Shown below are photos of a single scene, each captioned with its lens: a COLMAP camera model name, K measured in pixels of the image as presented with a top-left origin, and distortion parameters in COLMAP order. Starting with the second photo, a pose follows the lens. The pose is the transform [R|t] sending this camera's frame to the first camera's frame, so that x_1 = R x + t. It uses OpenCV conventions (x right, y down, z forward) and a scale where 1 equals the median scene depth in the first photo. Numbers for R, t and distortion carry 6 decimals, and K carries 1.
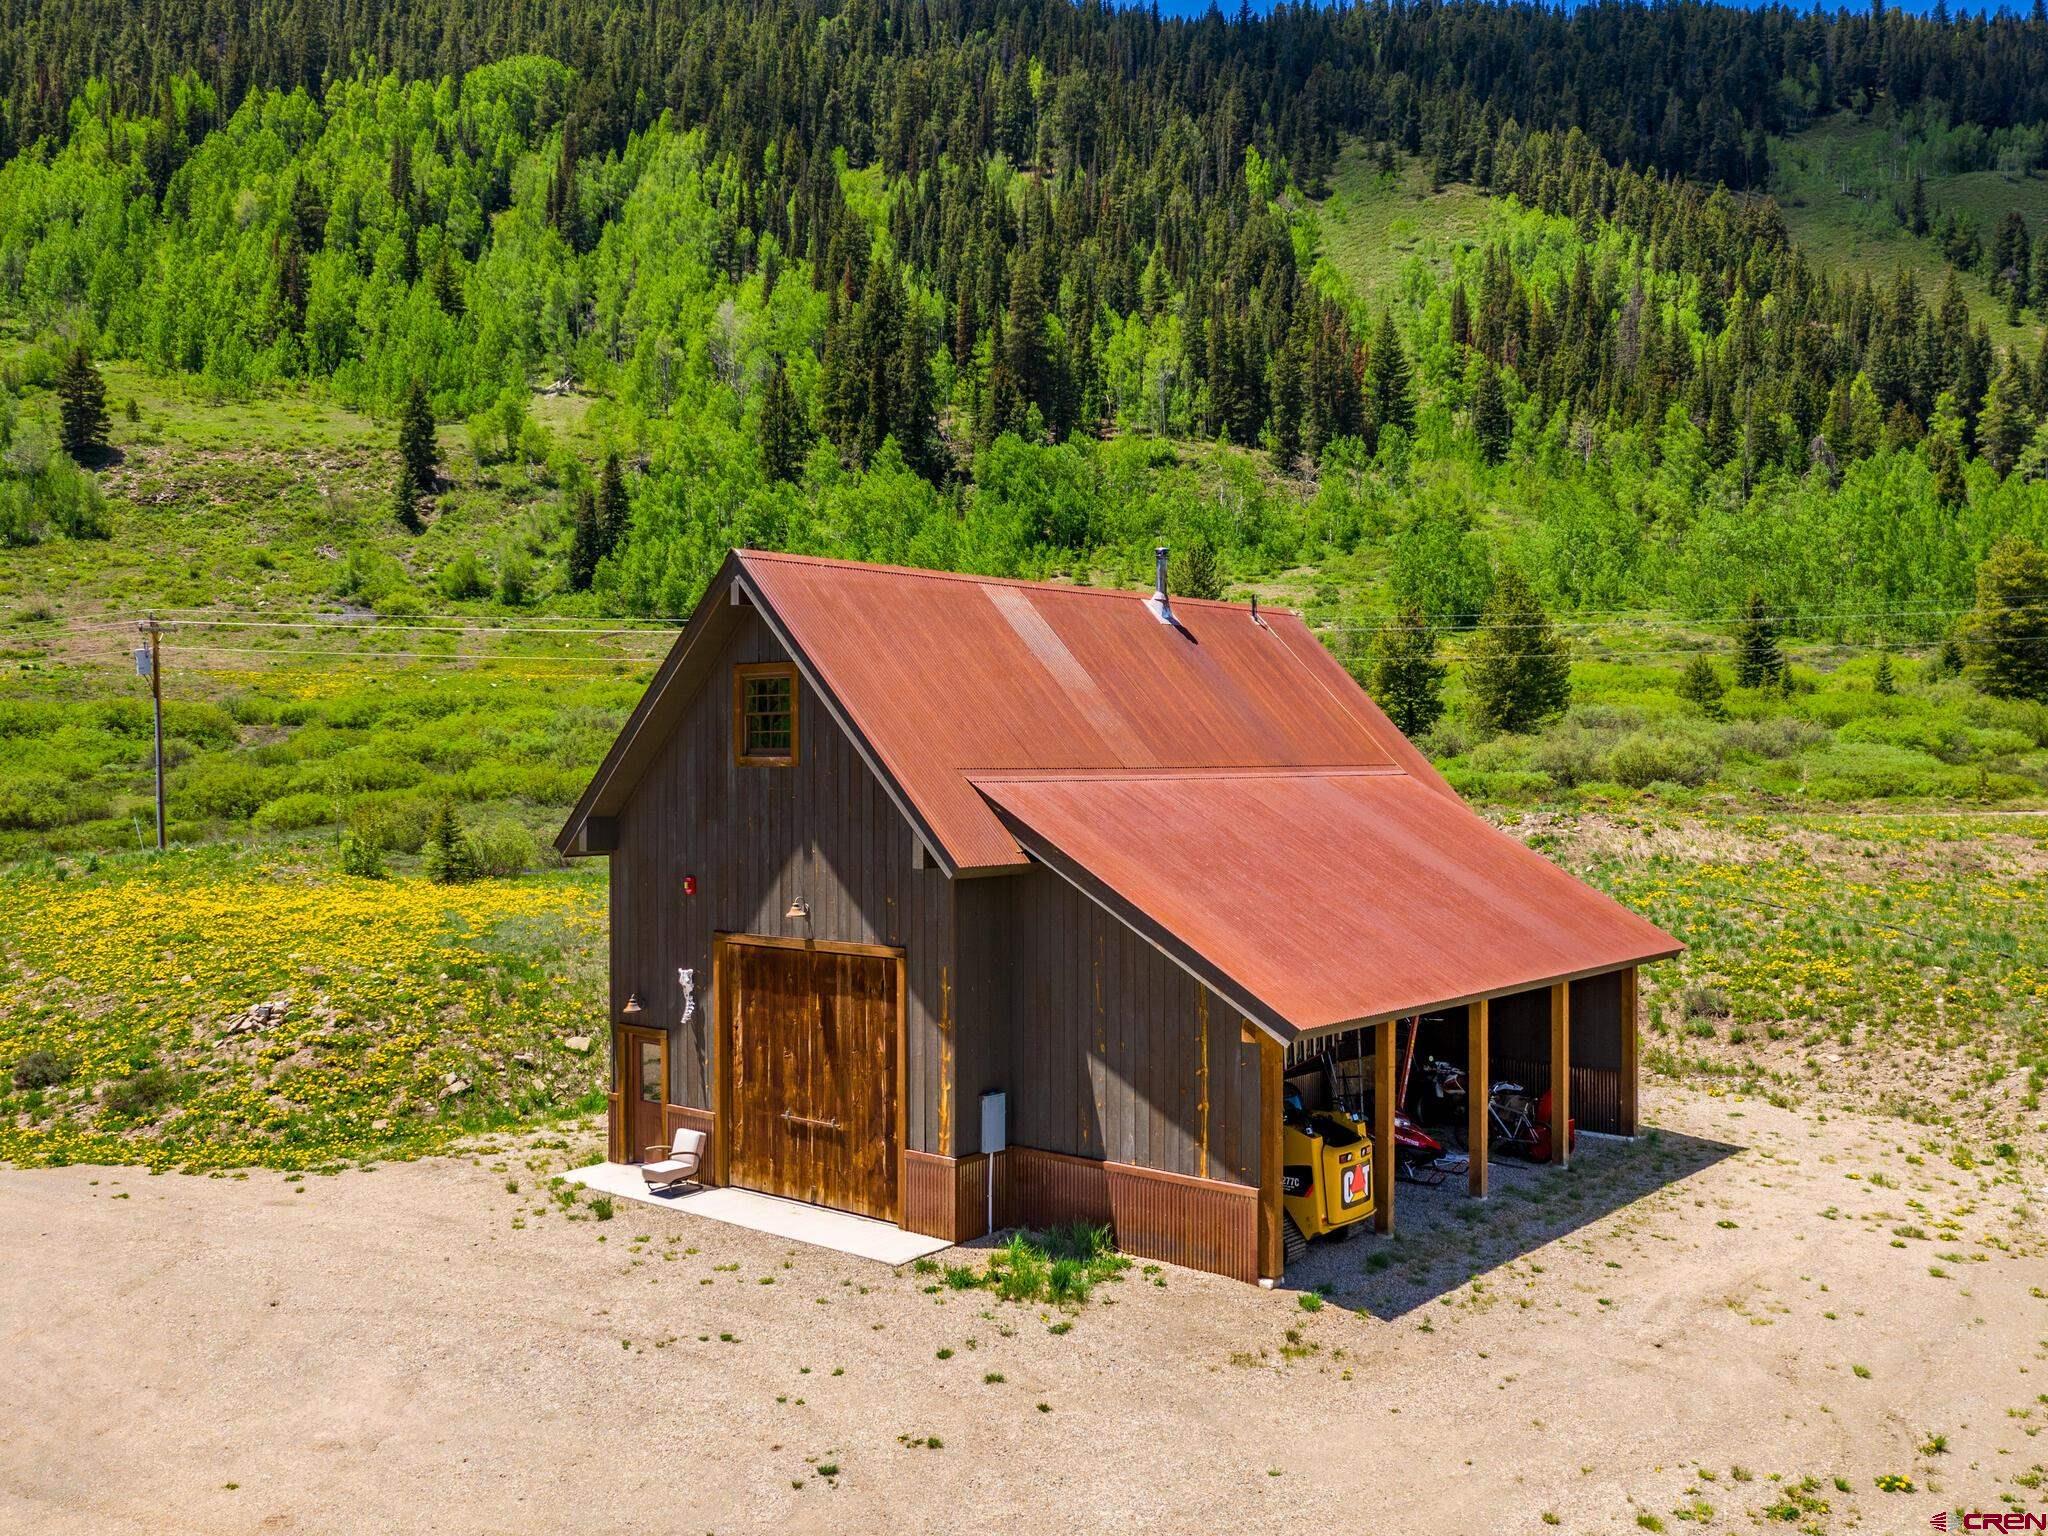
lens RADIAL K [[1831.6, 0, 1015.4], [0, 1831.6, 773.0], [0, 0, 1]] dist [-0.001877, 0.050480]
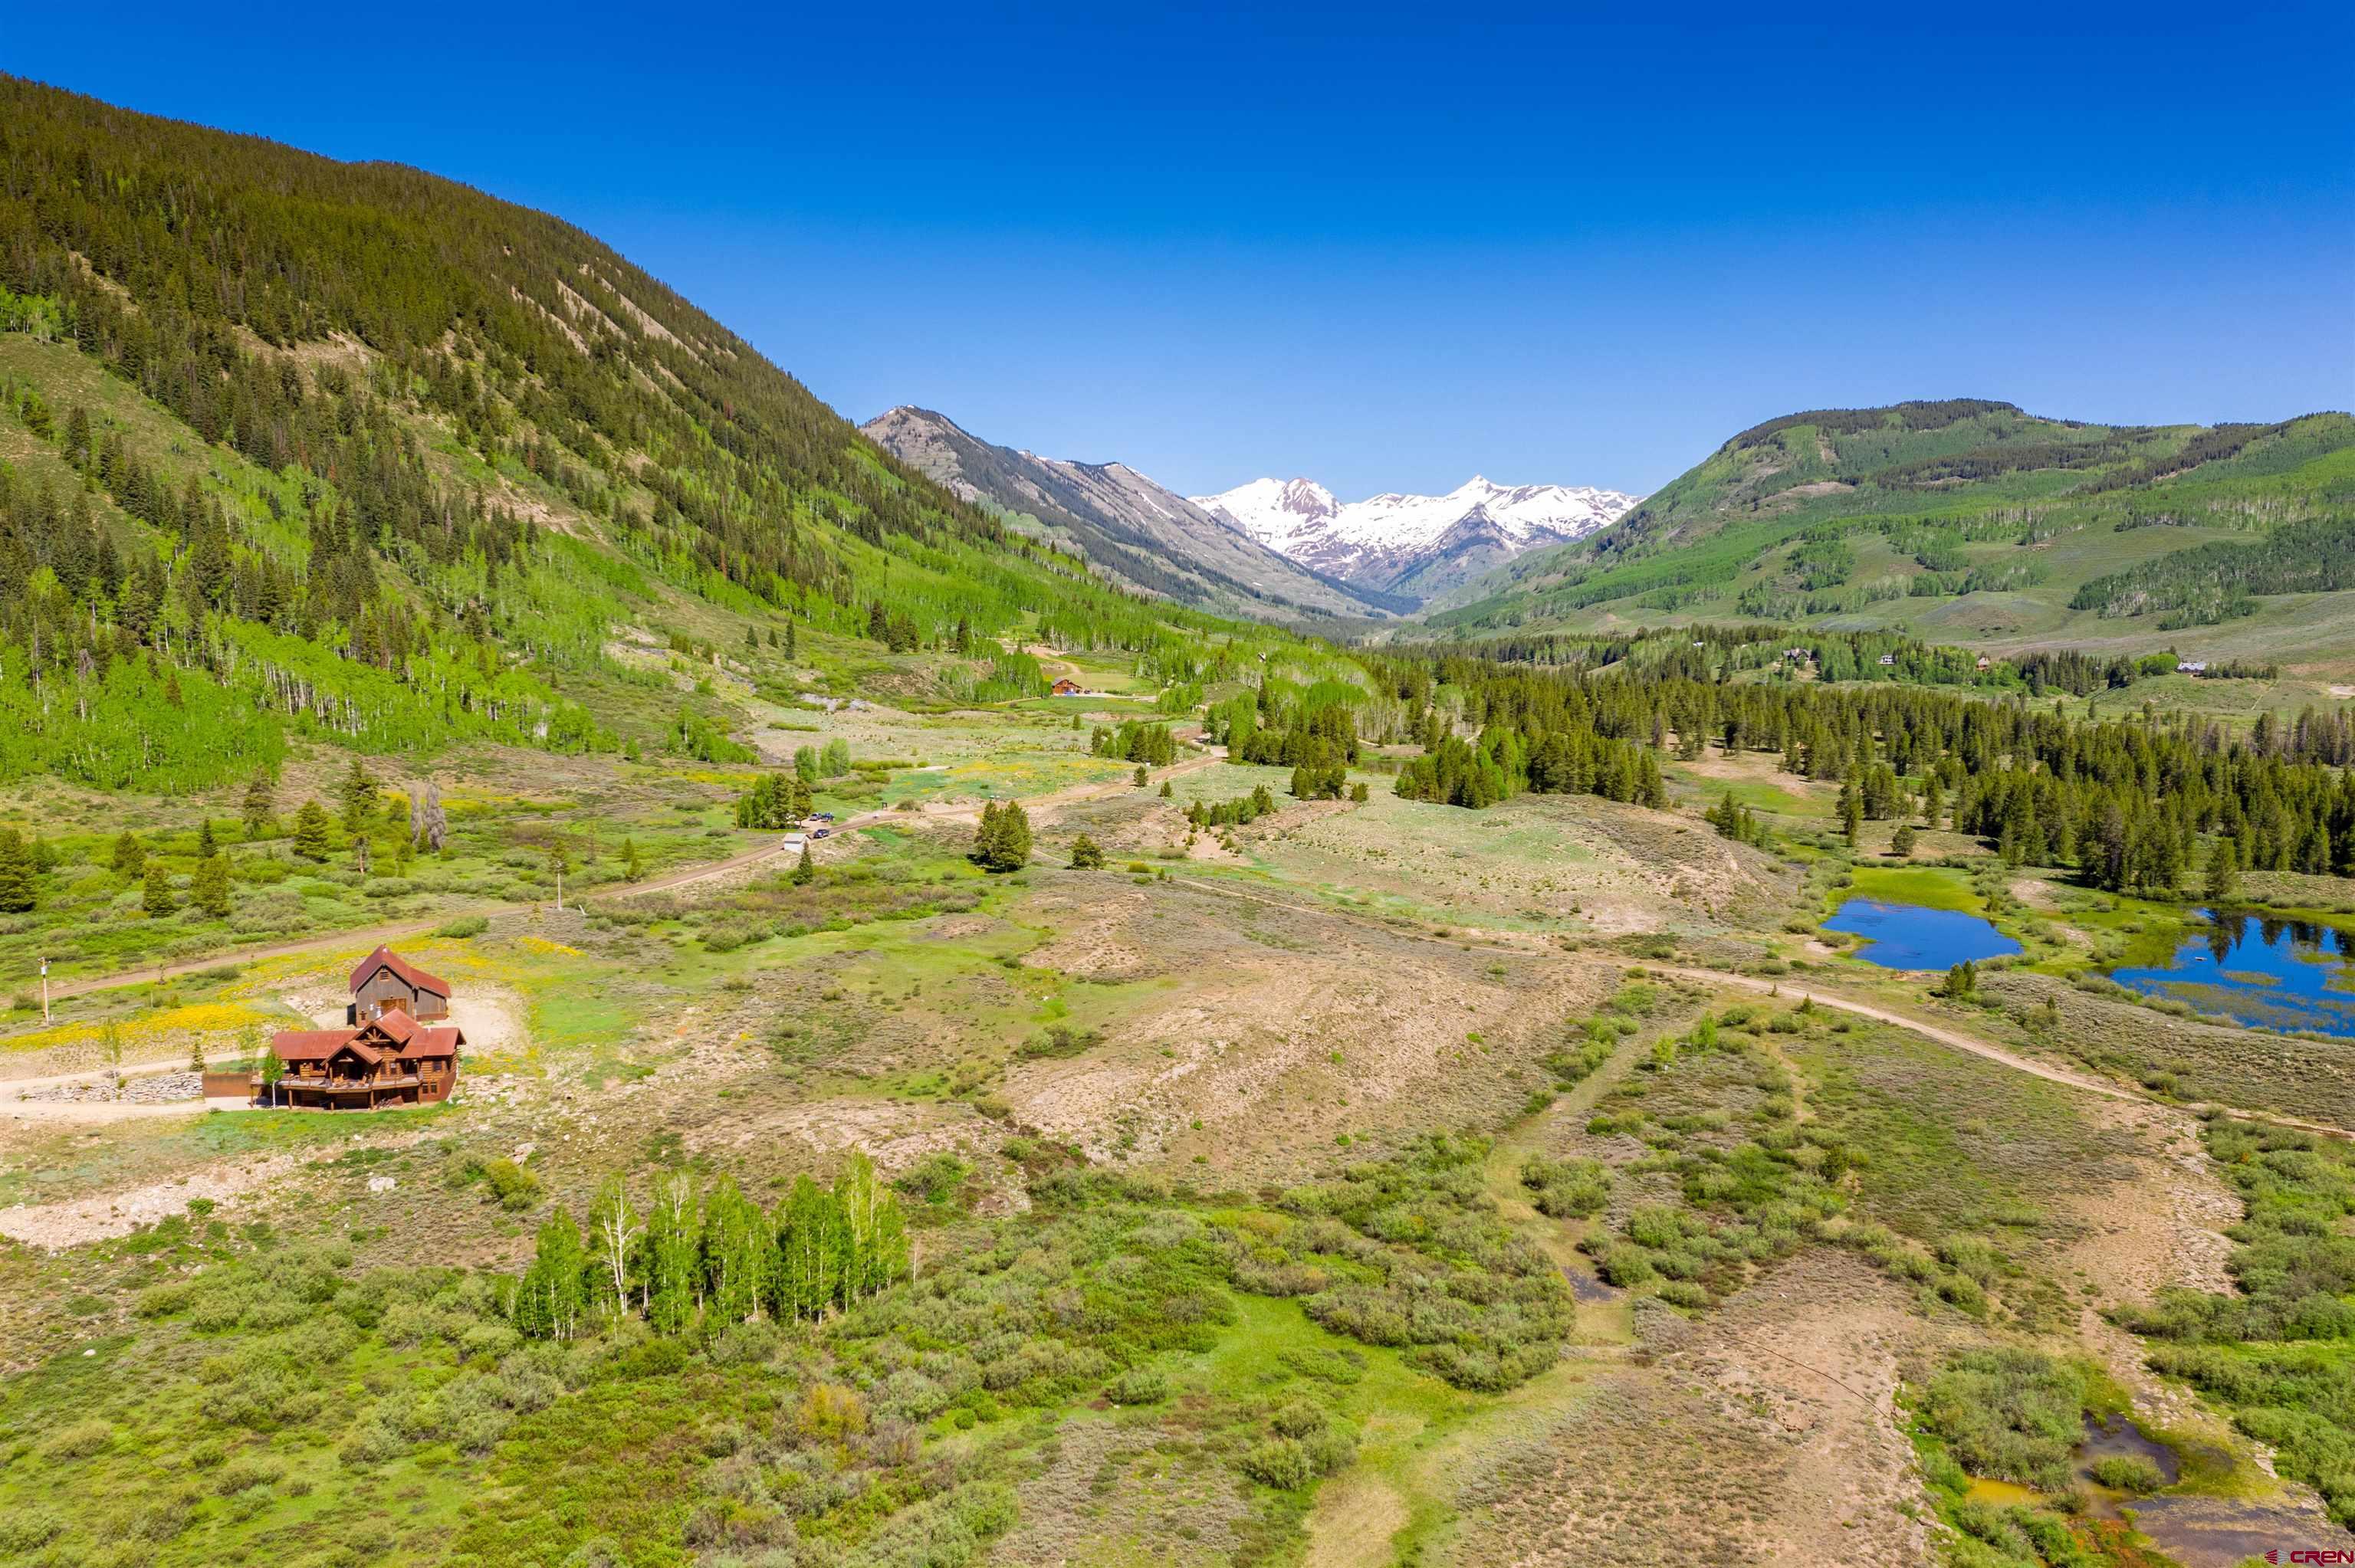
lens RADIAL K [[1863.2, 0, 1175.5], [0, 1863.2, 787.5], [0, 0, 1]] dist [0.019081, -0.002781]
pose [[0.432714, -0.077494, 0.898194, -0.598437], [0.012597, 0.996721, 0.079926, -0.149977], [-0.901443, -0.023271, 0.432272, -0.589120]]
